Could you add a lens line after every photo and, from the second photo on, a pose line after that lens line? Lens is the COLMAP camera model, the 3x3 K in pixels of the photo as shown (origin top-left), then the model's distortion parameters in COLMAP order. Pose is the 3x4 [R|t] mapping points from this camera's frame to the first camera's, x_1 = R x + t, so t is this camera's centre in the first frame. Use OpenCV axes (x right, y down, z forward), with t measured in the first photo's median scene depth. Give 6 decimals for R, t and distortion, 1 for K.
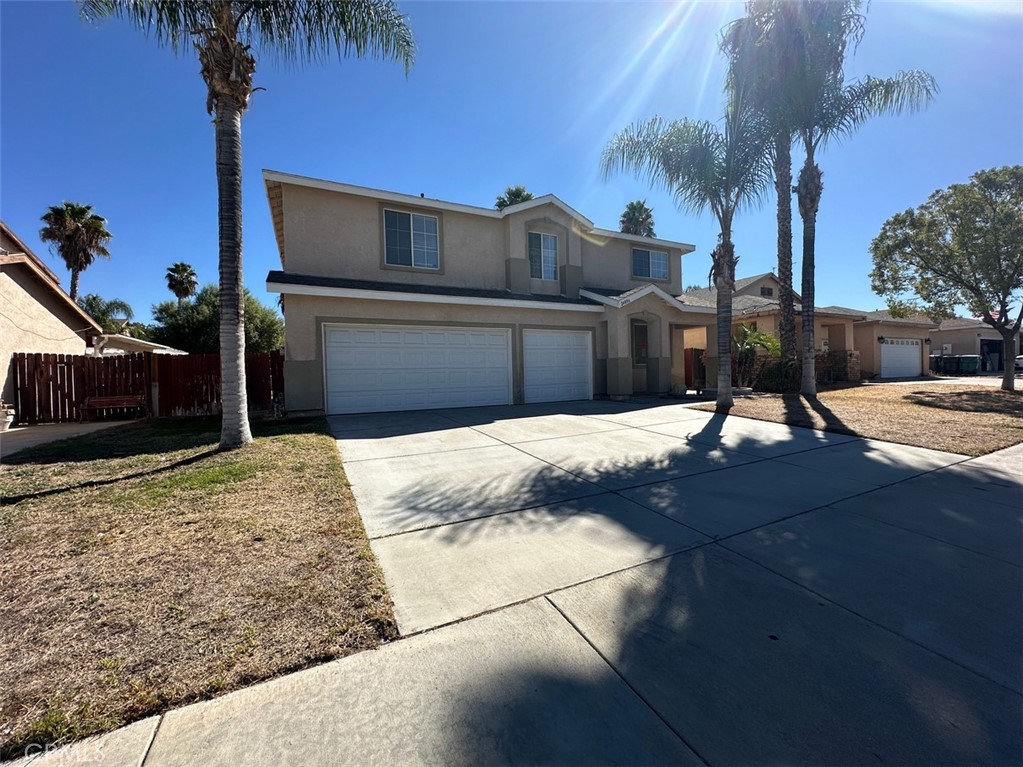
lens RADIAL K [[407.8, 0, 510.2], [0, 407.8, 384.9], [0, 0, 1]] dist [-0.003028, 0.000458]
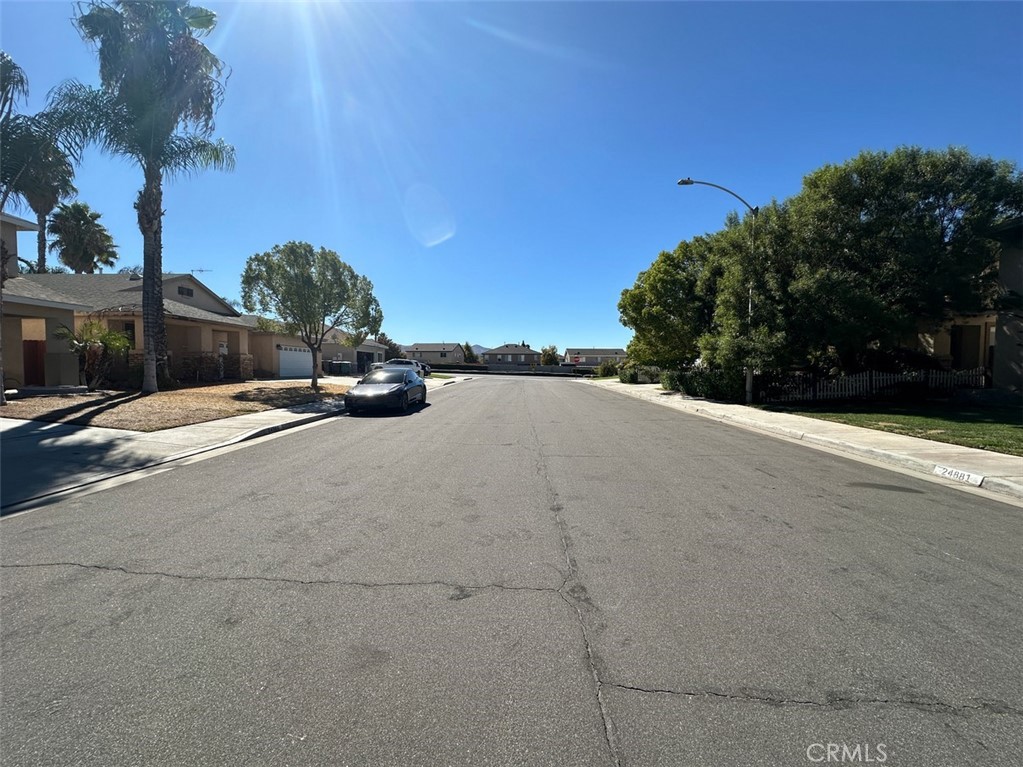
lens RADIAL K [[407.8, 0, 510.2], [0, 407.8, 384.9], [0, 0, 1]] dist [-0.003028, 0.000458]
pose [[0.468354, -0.005559, 0.883523, 0.203806], [-0.005261, 0.999945, 0.009080, -0.011295], [-0.883525, -0.008901, 0.468299, -0.430980]]
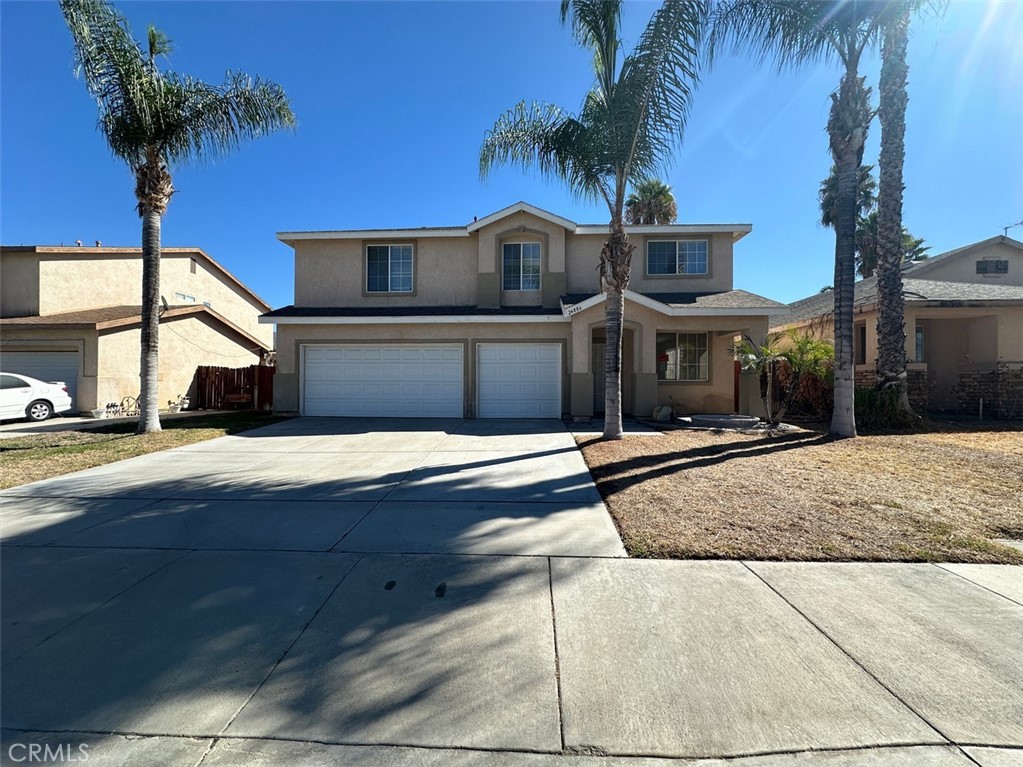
lens RADIAL K [[407.8, 0, 510.2], [0, 407.8, 384.9], [0, 0, 1]] dist [-0.003028, 0.000458]
pose [[0.866202, 0.028846, -0.498861, 0.609573], [-0.035676, 0.999355, -0.004161, -0.034589], [0.498419, 0.021402, 0.866672, 0.176569]]
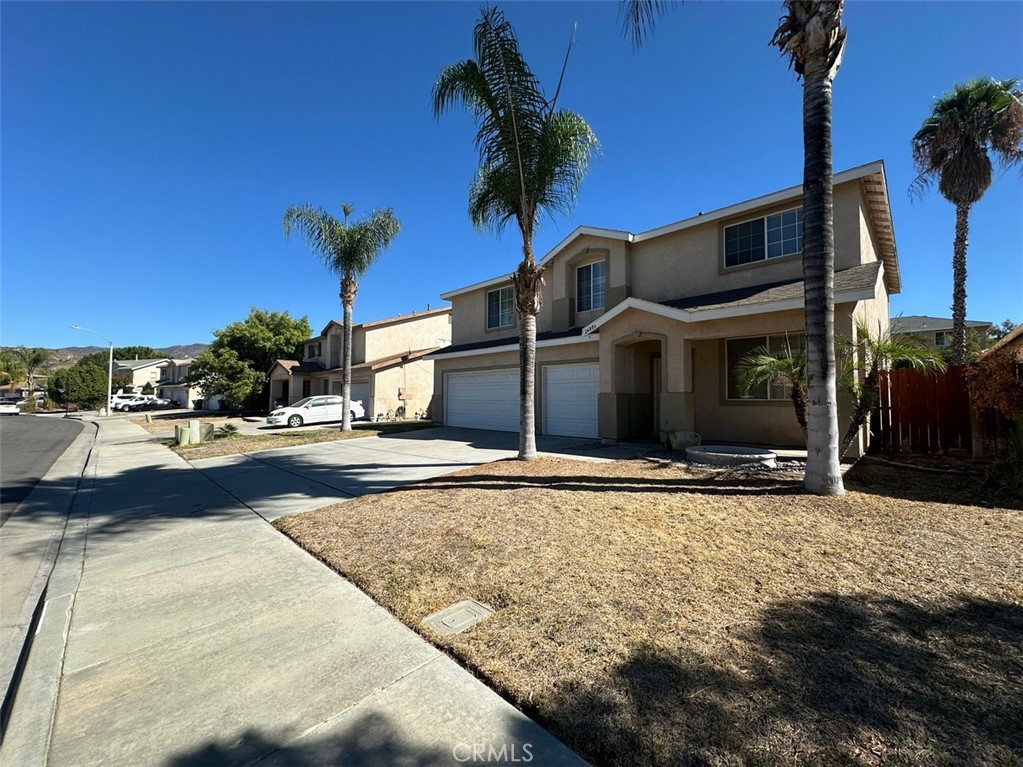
lens RADIAL K [[407.8, 0, 510.2], [0, 407.8, 384.9], [0, 0, 1]] dist [-0.003028, 0.000458]
pose [[0.313840, -0.004871, -0.949464, 1.053011], [-0.027779, 0.999512, -0.014310, -0.069343], [0.949070, 0.030866, 0.313551, 0.578975]]
